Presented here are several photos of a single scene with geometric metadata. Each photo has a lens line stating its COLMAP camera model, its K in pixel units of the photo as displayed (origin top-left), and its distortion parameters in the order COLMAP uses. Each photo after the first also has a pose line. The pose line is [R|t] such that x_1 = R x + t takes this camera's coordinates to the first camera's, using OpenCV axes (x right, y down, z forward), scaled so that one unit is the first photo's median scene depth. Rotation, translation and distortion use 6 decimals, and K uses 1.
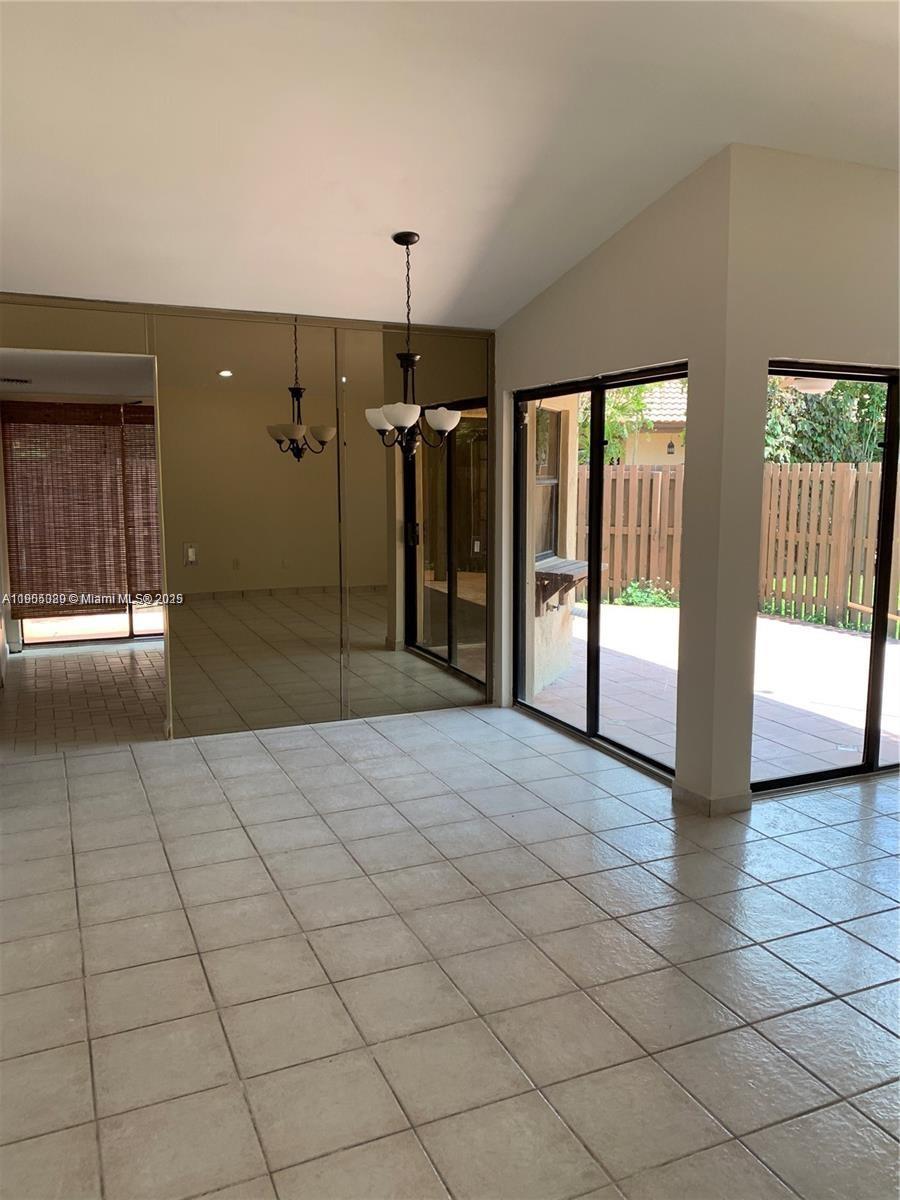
lens RADIAL K [[936.8, 0, 458.8], [0, 936.8, 600.3], [0, 0, 1]] dist [0.124501, -0.275226]
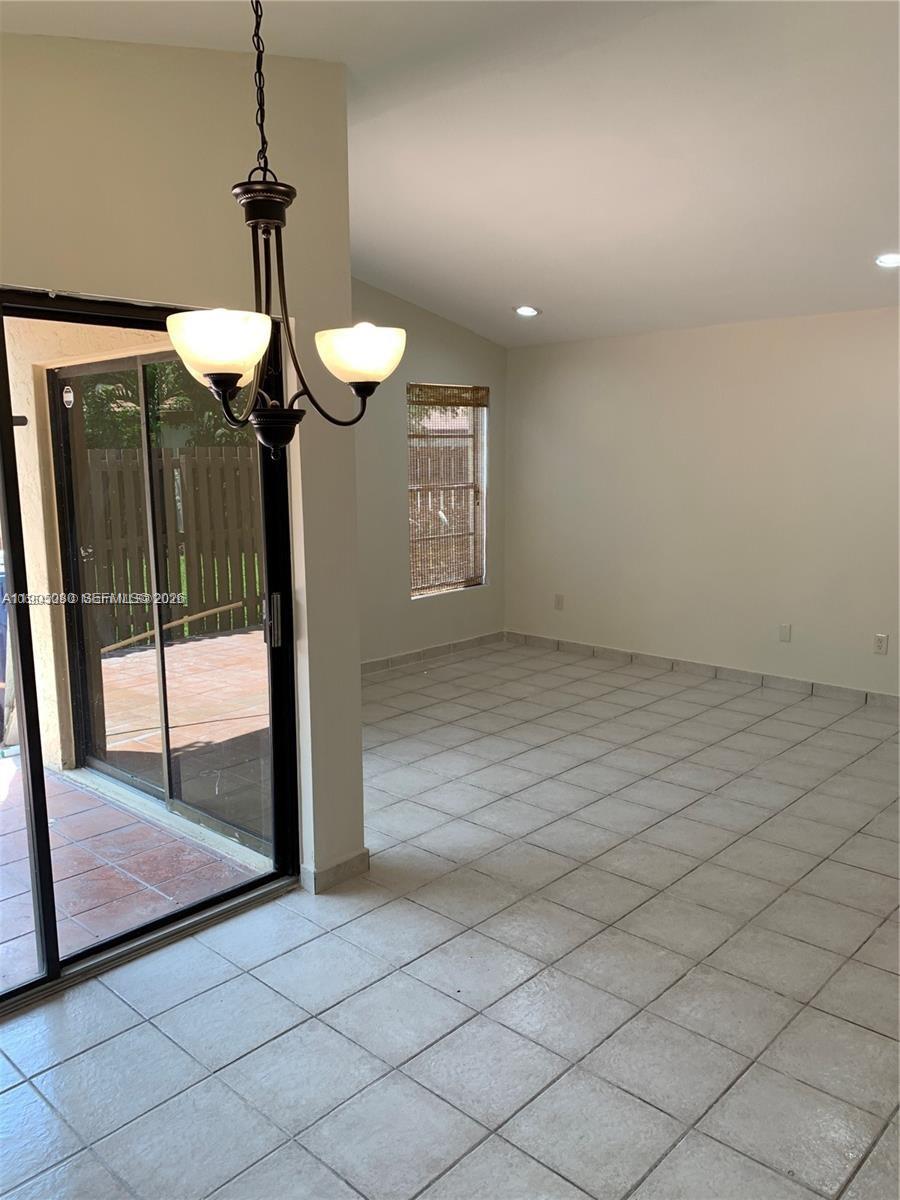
lens RADIAL K [[911.8, 0, 450.6], [0, 911.8, 616.6], [0, 0, 1]] dist [0.042723, -0.003917]
pose [[-0.388340, -0.155312, 0.908334, -0.376830], [0.139458, 0.964437, 0.224527, -0.132724], [-0.910903, 0.213867, -0.352870, 0.907226]]
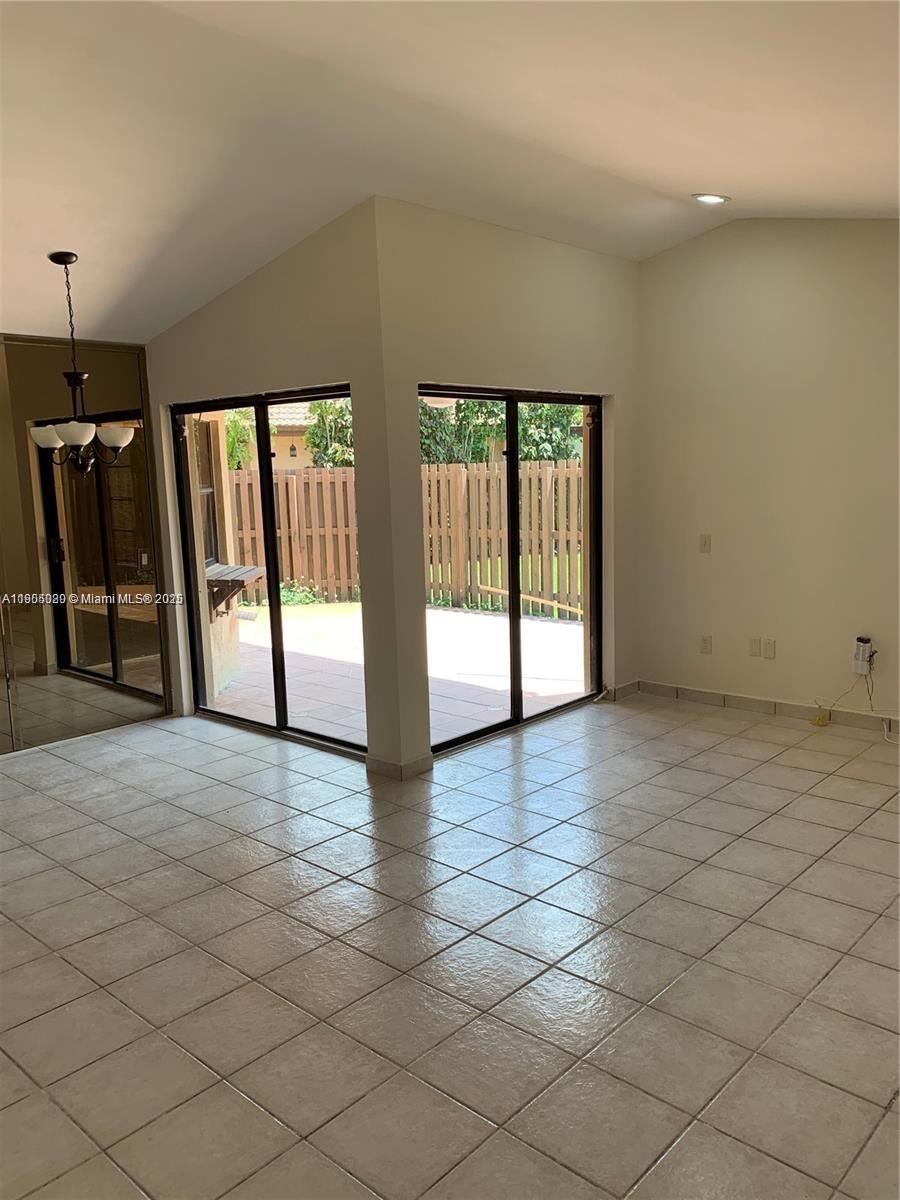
lens RADIAL K [[936.8, 0, 458.8], [0, 936.8, 600.3], [0, 0, 1]] dist [0.124501, -0.275226]
pose [[0.918441, -0.087442, 0.385772, -0.072594], [0.087481, 0.996013, 0.017489, -0.002261], [-0.385763, 0.017685, 0.922429, -0.064404]]
